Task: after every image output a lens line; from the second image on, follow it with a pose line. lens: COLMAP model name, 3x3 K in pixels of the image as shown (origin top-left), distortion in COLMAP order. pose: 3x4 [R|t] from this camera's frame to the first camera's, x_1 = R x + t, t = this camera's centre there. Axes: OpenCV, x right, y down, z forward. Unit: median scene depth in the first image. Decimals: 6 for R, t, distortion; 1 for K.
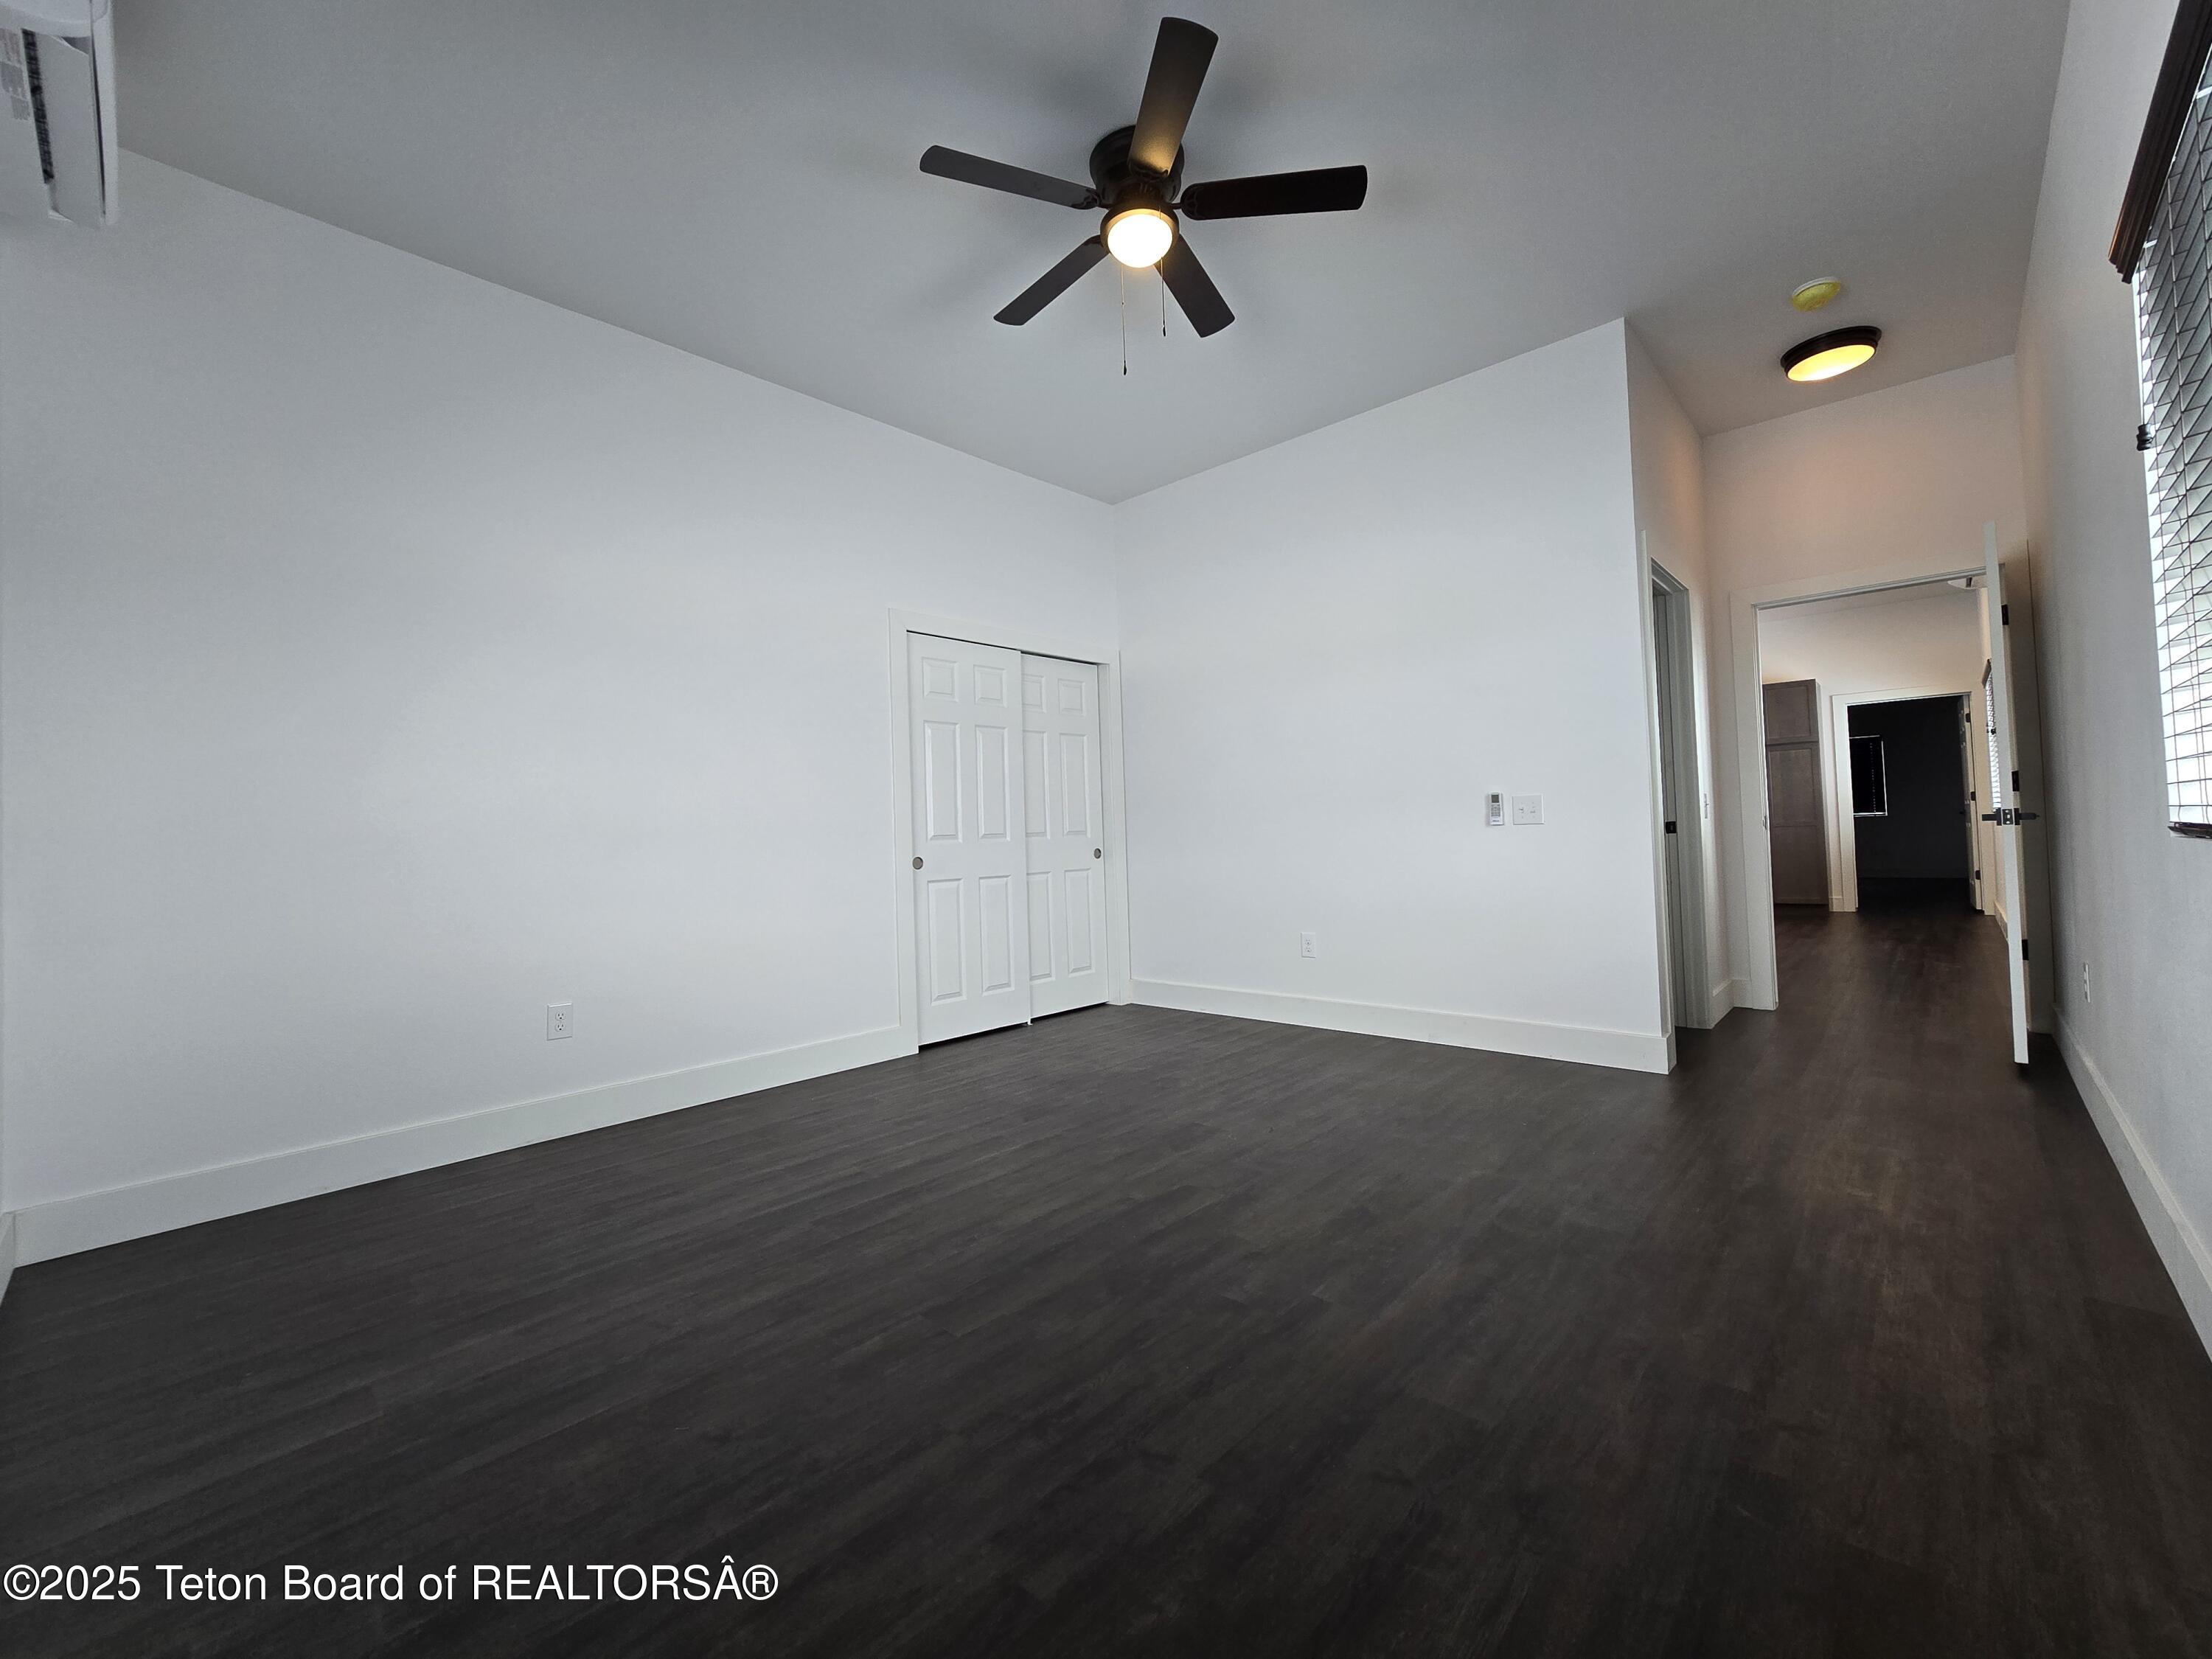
lens RADIAL K [[908.5, 0, 1101.0], [0, 908.5, 823.8], [0, 0, 1]] dist [-0.000137, -0.001344]
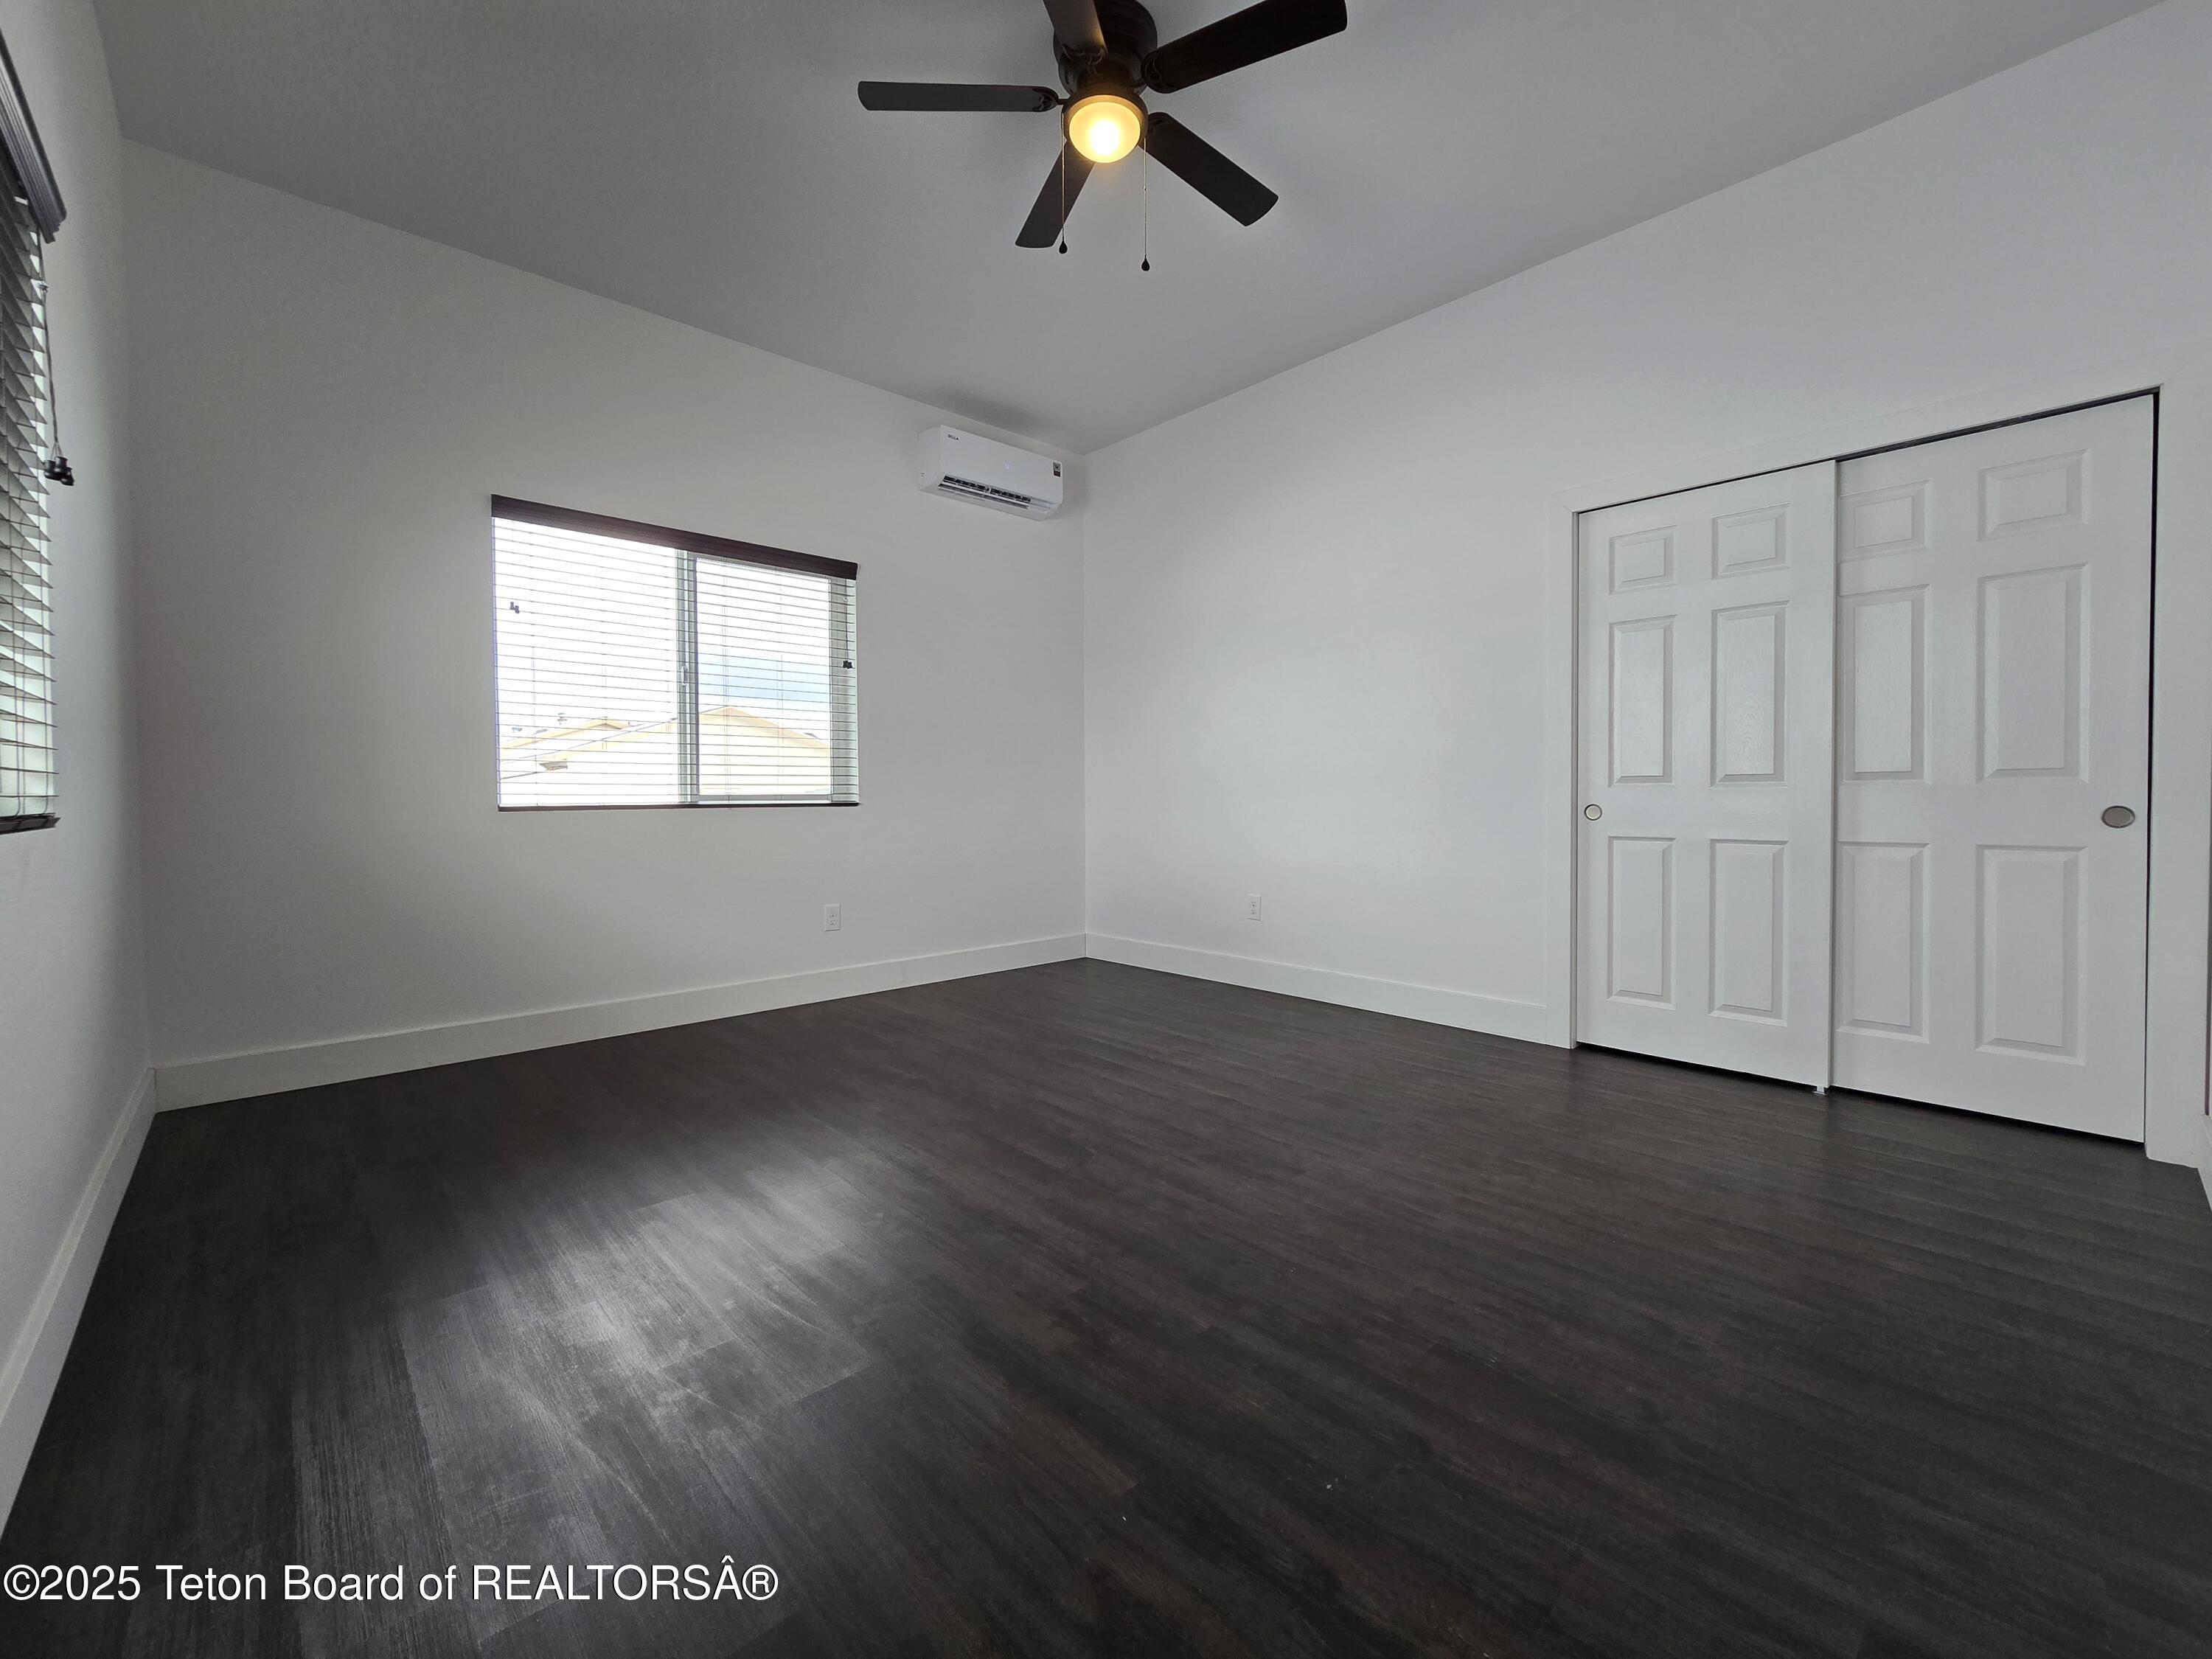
lens RADIAL K [[908.5, 0, 1107.8], [0, 908.5, 828.4], [0, 0, 1]] dist [-0.000137, -0.001344]
pose [[-0.075619, 0.070384, -0.994650, 0.876759], [0.027630, 0.997271, 0.068469, -0.012401], [0.996754, -0.022304, -0.077357, 0.933235]]
